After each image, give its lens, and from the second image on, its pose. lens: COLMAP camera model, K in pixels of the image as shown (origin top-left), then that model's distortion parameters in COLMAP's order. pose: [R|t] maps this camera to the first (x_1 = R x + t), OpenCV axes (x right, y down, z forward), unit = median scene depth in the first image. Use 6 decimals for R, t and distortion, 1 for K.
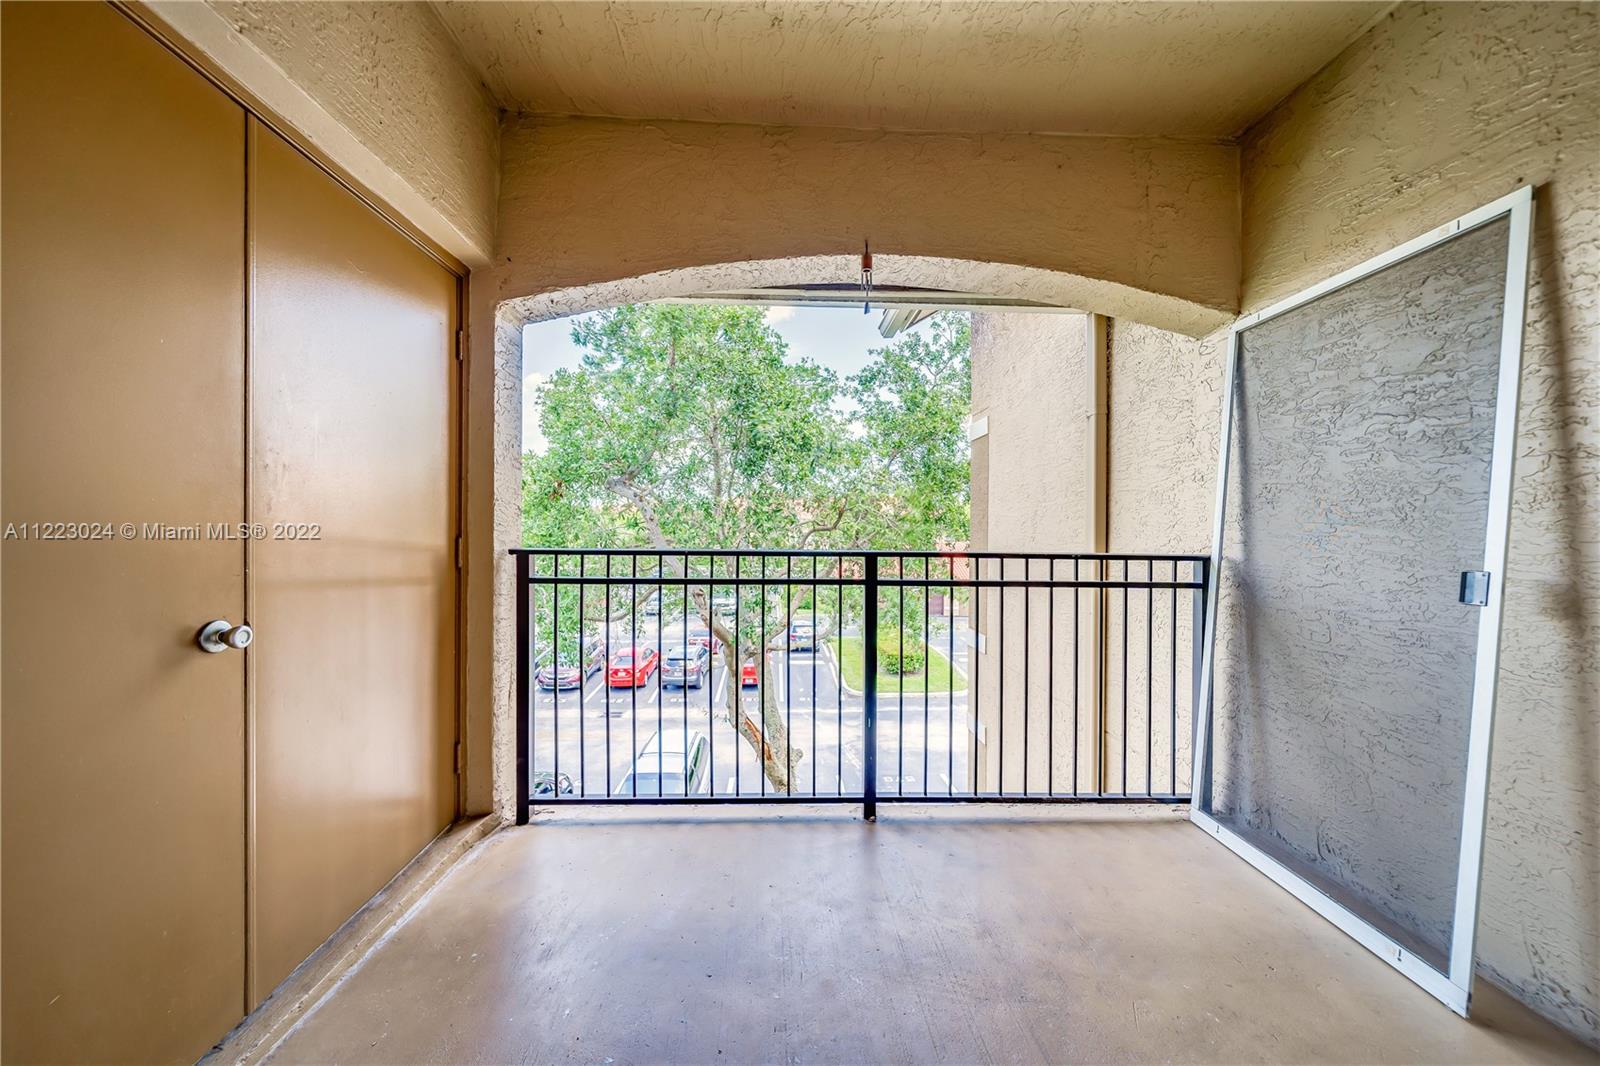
lens RADIAL K [[557.3, 0, 808.4], [0, 557.3, 530.6], [0, 0, 1]] dist [-0.007249, 0.000377]
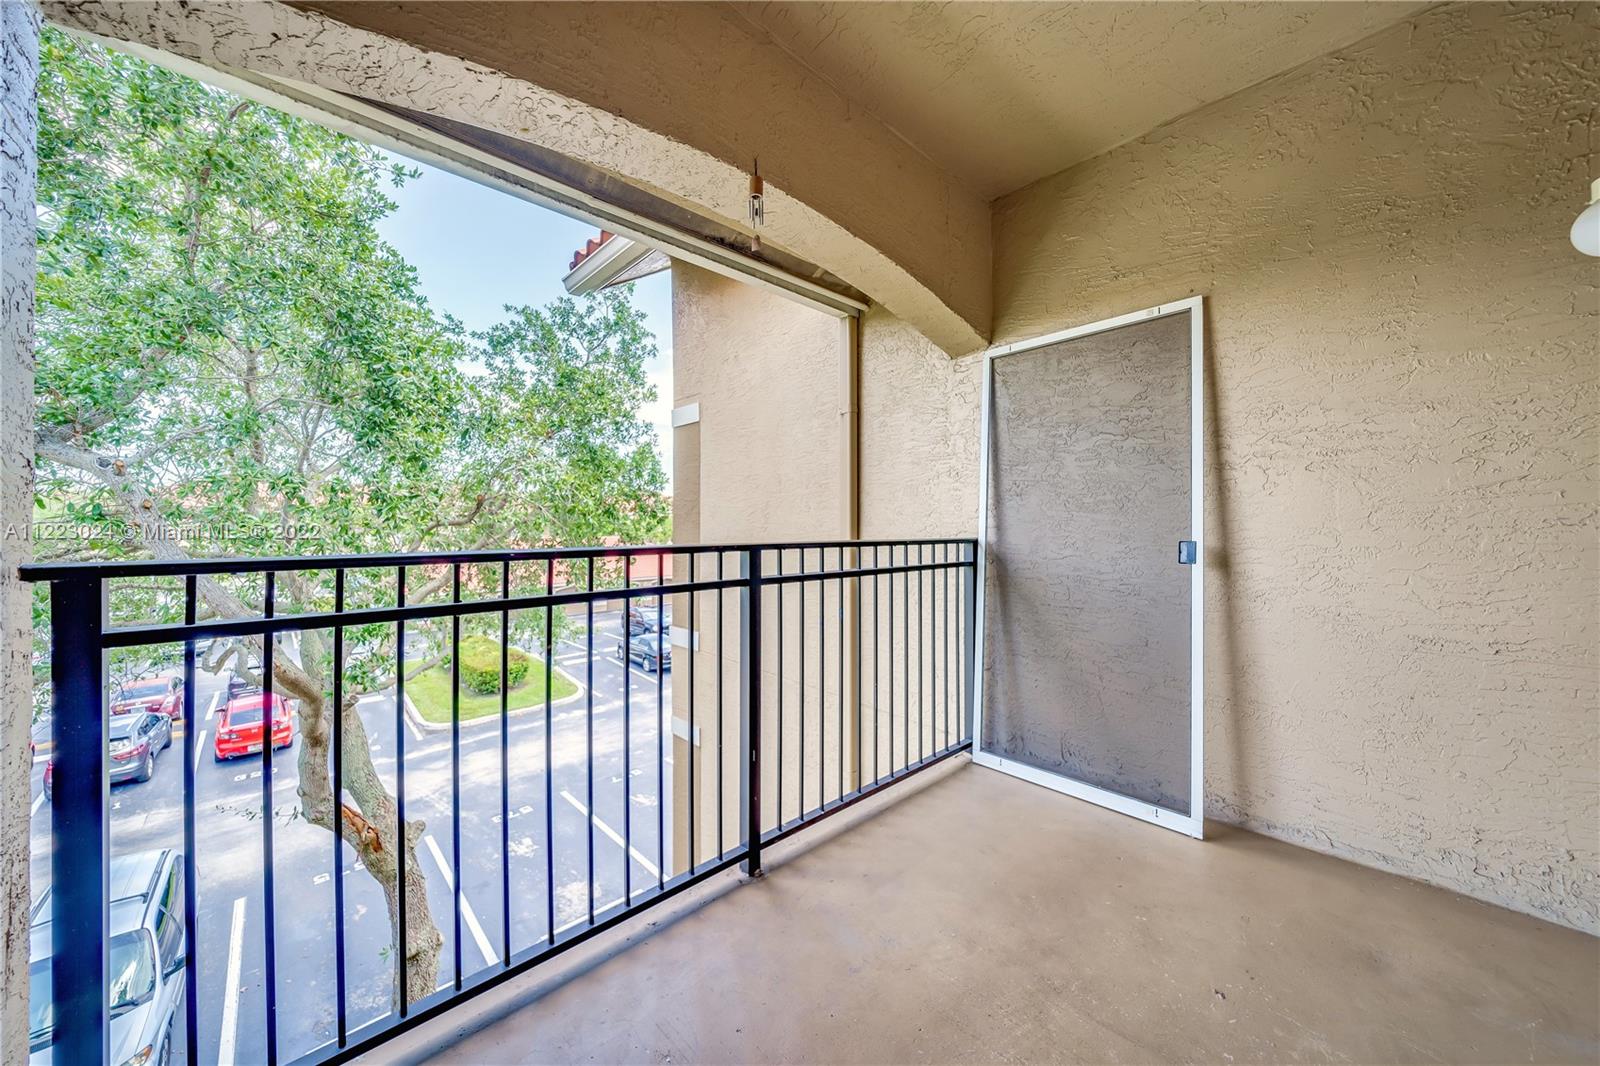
lens RADIAL K [[557.3, 0, 818.6], [0, 557.3, 520.5], [0, 0, 1]] dist [-0.007249, 0.000377]
pose [[0.754820, -0.005677, 0.655908, -0.352081], [0.010255, 0.999942, -0.003147, 0.006982], [-0.655852, 0.009101, 0.754834, 0.327336]]
